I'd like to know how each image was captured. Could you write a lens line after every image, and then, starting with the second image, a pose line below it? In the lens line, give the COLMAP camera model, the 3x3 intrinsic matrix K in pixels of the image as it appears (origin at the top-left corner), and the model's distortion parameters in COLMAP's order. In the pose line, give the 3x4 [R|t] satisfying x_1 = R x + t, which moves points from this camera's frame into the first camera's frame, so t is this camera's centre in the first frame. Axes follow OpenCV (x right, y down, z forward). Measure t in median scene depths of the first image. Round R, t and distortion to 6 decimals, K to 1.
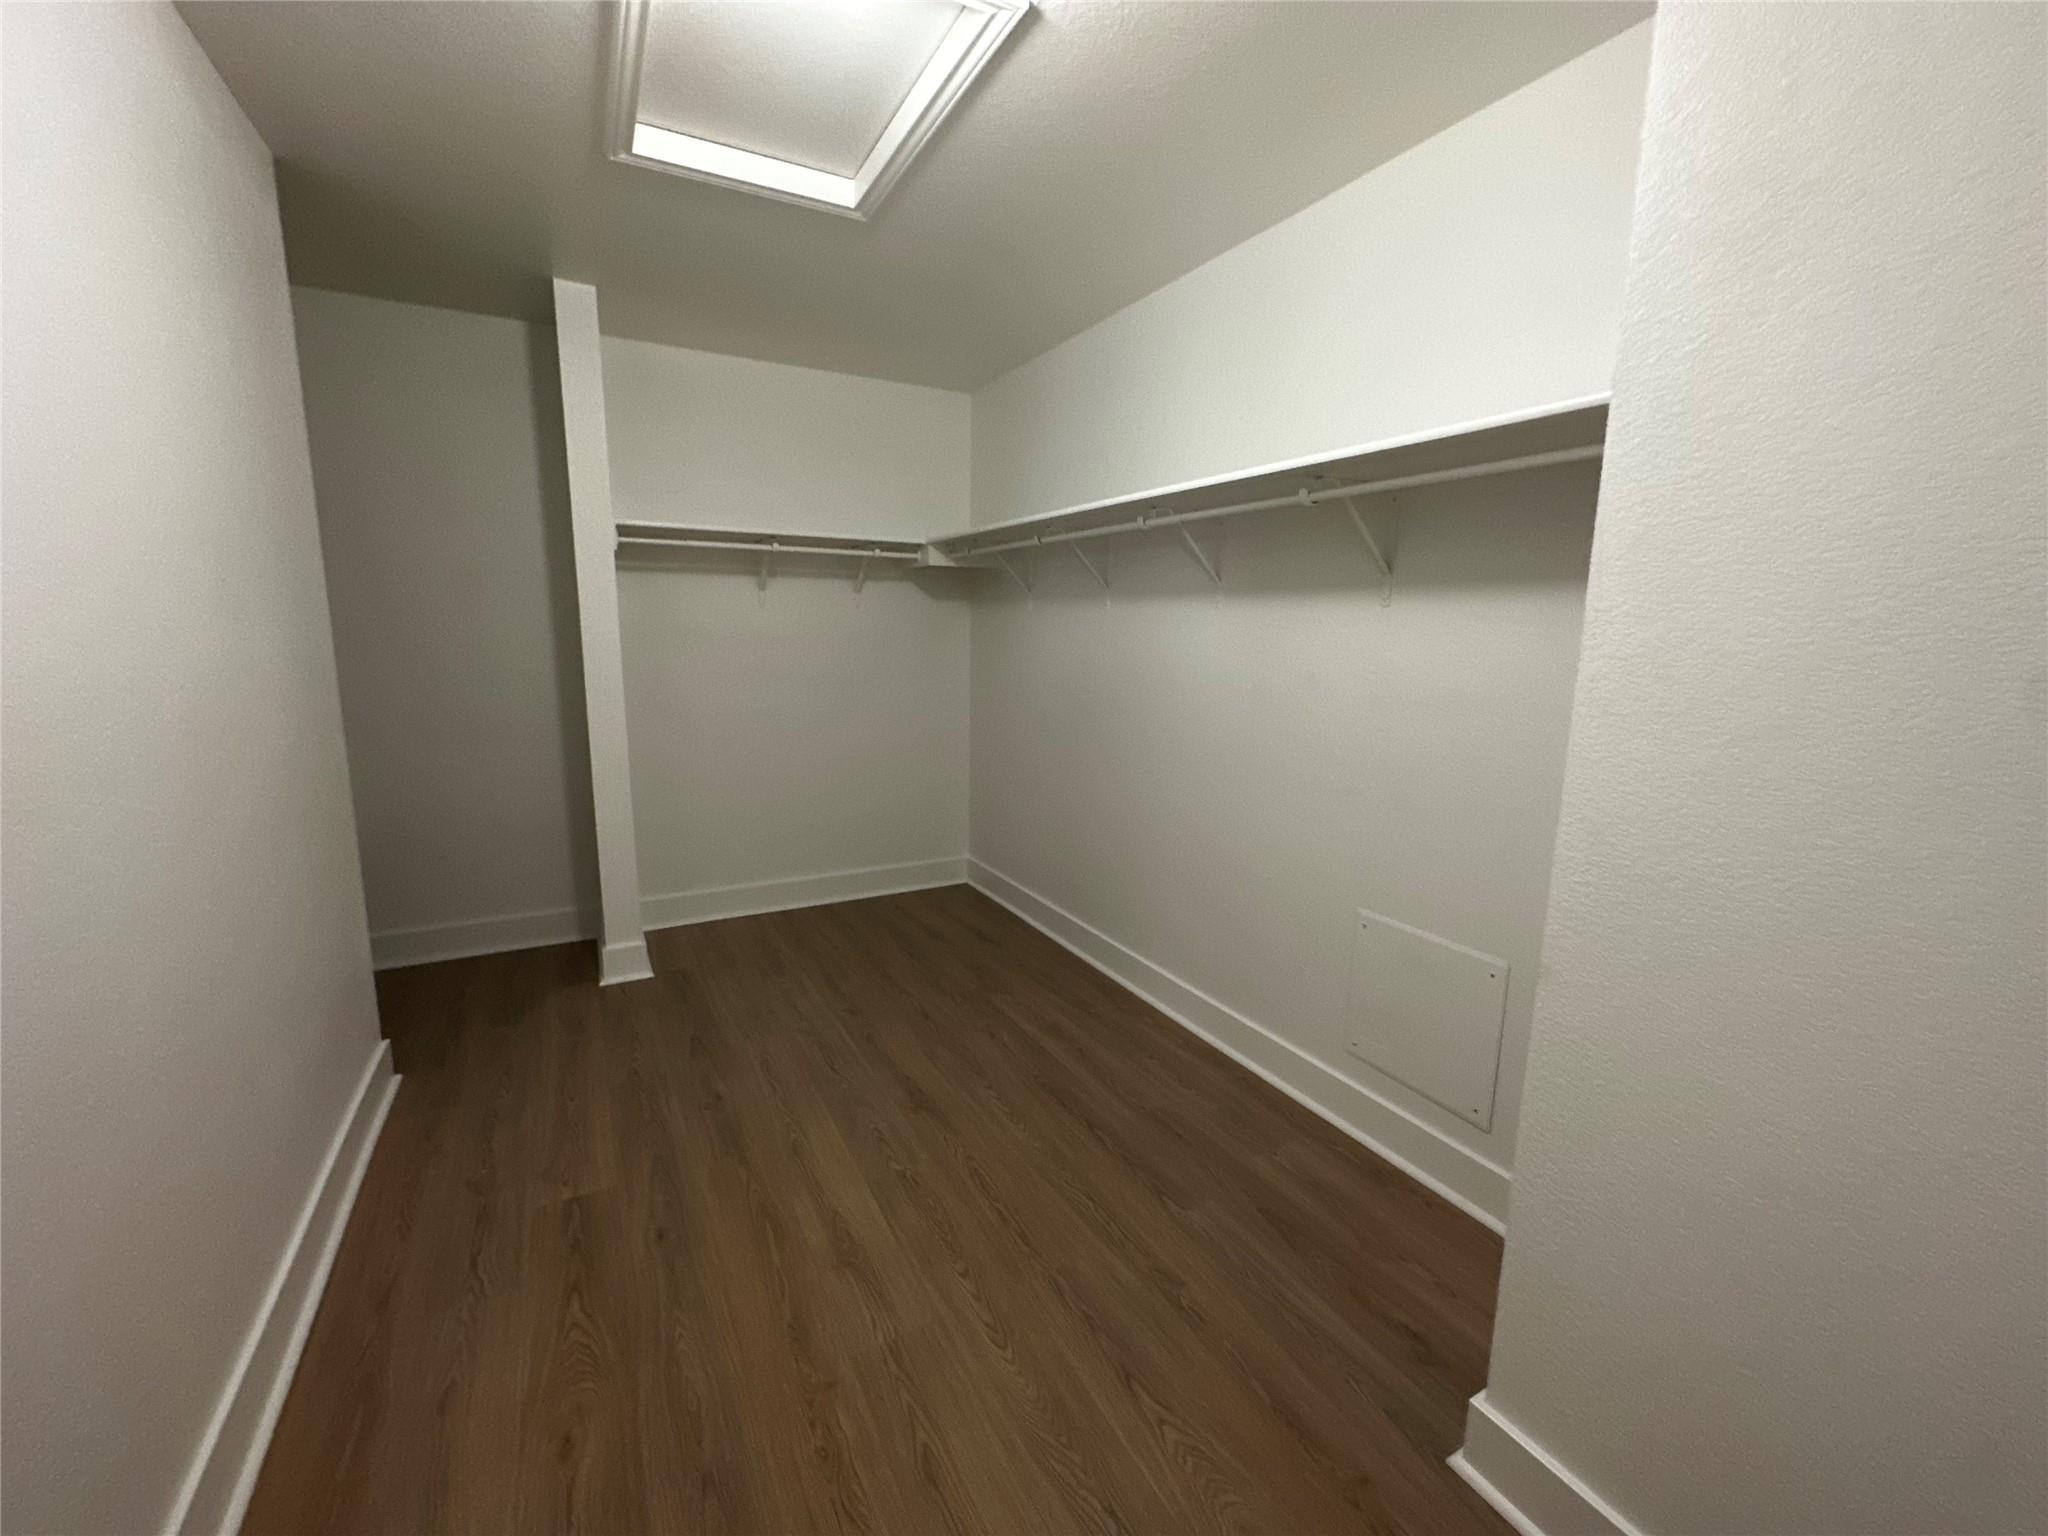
lens RADIAL K [[831.1, 0, 1027.0], [0, 831.1, 763.9], [0, 0, 1]] dist [-0.008186, -0.000131]
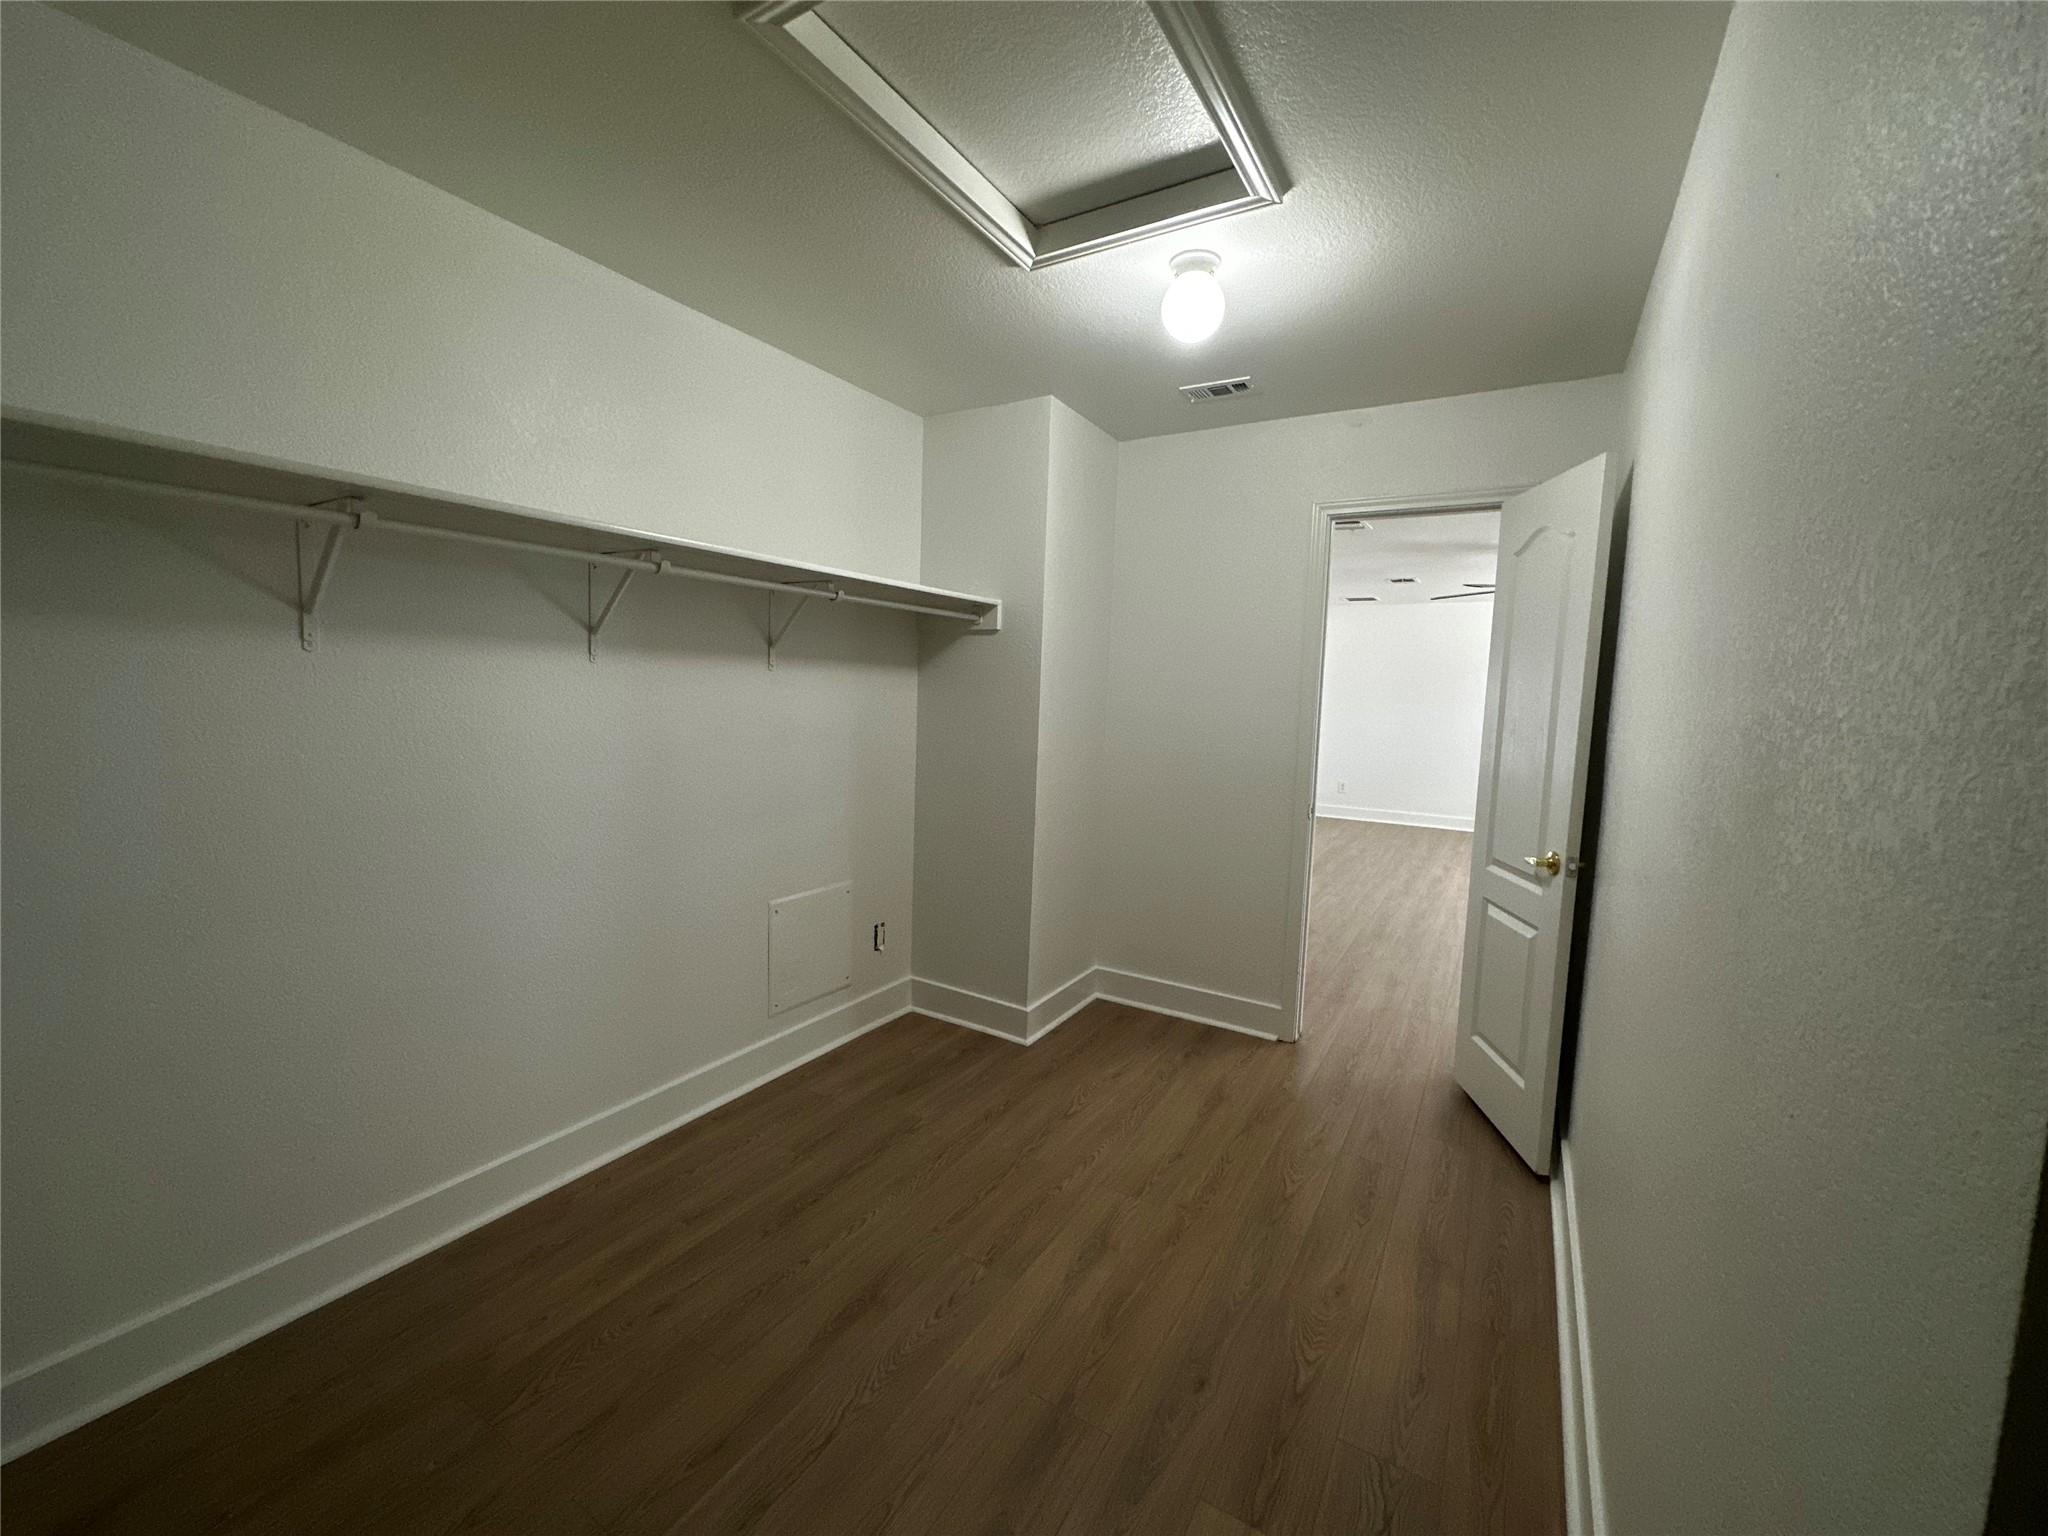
lens RADIAL K [[831.1, 0, 1024.3], [0, 831.1, 768.7], [0, 0, 1]] dist [-0.008186, -0.000131]
pose [[-0.511288, -0.112880, 0.851964, -0.961276], [0.101370, 0.976495, 0.190214, -0.255244], [-0.853410, 0.183618, -0.487828, 1.374861]]
